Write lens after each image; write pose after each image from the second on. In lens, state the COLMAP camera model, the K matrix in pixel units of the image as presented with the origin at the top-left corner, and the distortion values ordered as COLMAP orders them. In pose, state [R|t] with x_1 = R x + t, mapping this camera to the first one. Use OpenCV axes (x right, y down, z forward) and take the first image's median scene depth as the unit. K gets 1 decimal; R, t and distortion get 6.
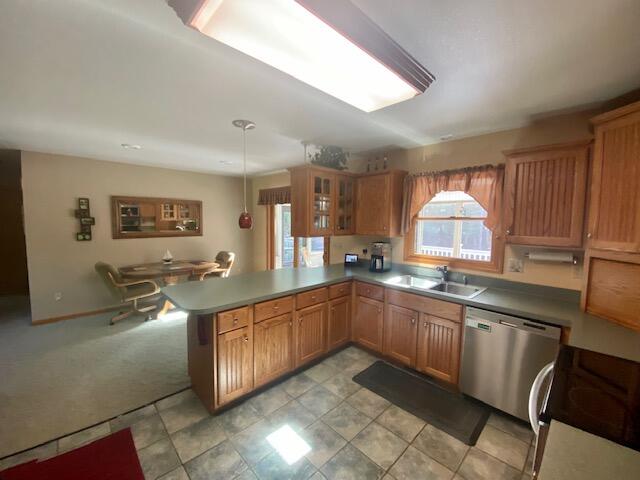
lens RADIAL K [[265.9, 0, 320.0], [0, 265.9, 240.0], [0, 0, 1]] dist [0.016219, -0.000355]
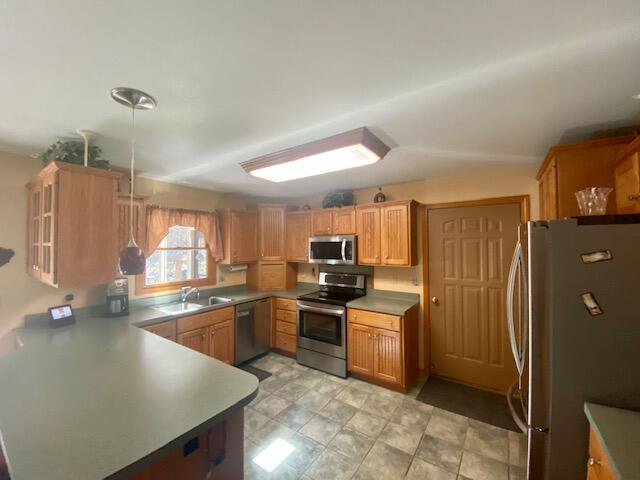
lens RADIAL K [[265.9, 0, 320.0], [0, 265.9, 240.0], [0, 0, 1]] dist [0.016219, -0.000355]
pose [[-0.203593, 0.014323, 0.978951, -0.910471], [0.087398, 0.996167, 0.003601, -0.076194], [-0.975147, 0.086291, -0.204064, 0.708805]]
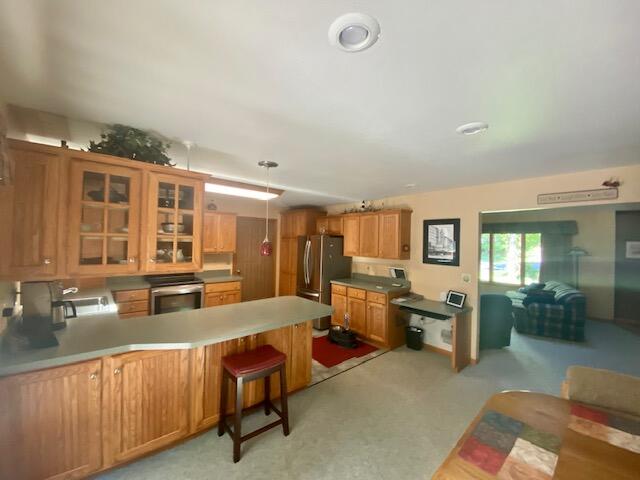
lens RADIAL K [[265.9, 0, 320.0], [0, 265.9, 240.0], [0, 0, 1]] dist [0.016219, -0.000355]
pose [[-0.998337, -0.040775, 0.040753, -0.534067], [-0.037338, 0.995949, 0.081799, -0.203058], [-0.043923, 0.080141, -0.995815, 2.060224]]
